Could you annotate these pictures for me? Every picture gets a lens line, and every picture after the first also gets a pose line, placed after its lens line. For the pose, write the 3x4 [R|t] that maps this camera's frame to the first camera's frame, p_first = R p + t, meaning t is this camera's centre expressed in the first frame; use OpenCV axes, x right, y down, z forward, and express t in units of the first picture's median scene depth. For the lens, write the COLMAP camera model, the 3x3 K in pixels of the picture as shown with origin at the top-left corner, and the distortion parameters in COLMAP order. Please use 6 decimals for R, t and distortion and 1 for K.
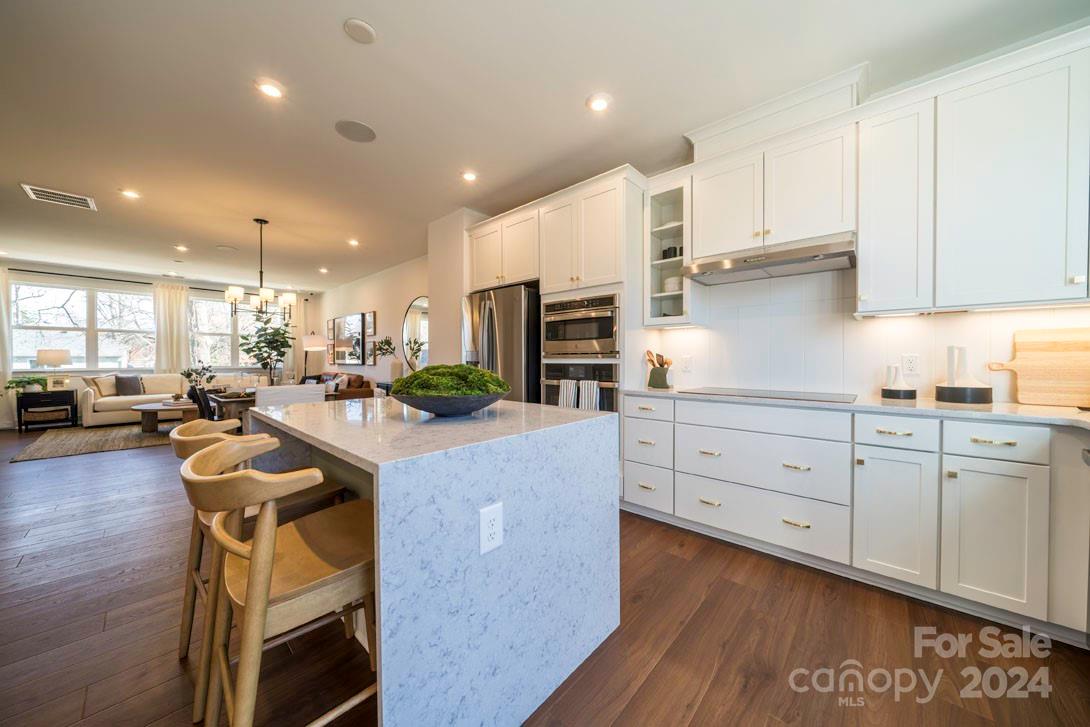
lens RADIAL K [[372.1, 0, 545.0], [0, 372.1, 363.5], [0, 0, 1]] dist [-0.000169, -0.000033]
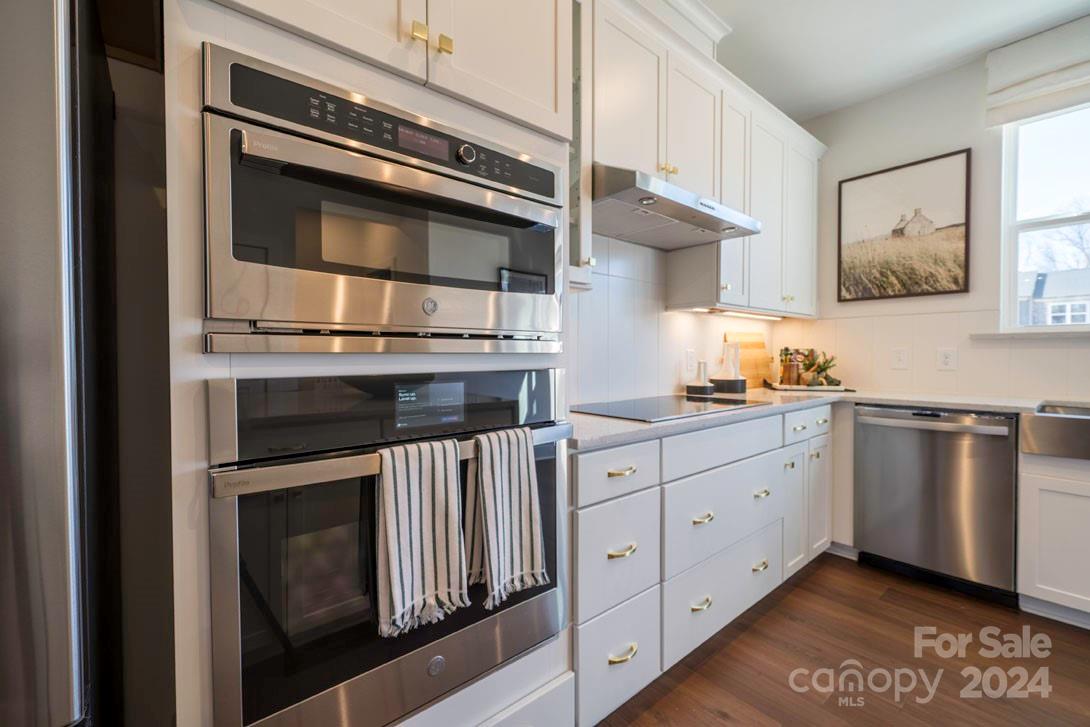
lens RADIAL K [[455.5, 0, 545.0], [0, 455.5, 363.5], [0, 0, 1]] dist [0.000517, 0.000021]
pose [[0.129805, -0.020995, 0.991317, -0.086686], [0.012109, 0.999735, 0.019588, -0.004914], [-0.991466, 0.009461, 0.130025, 0.349998]]
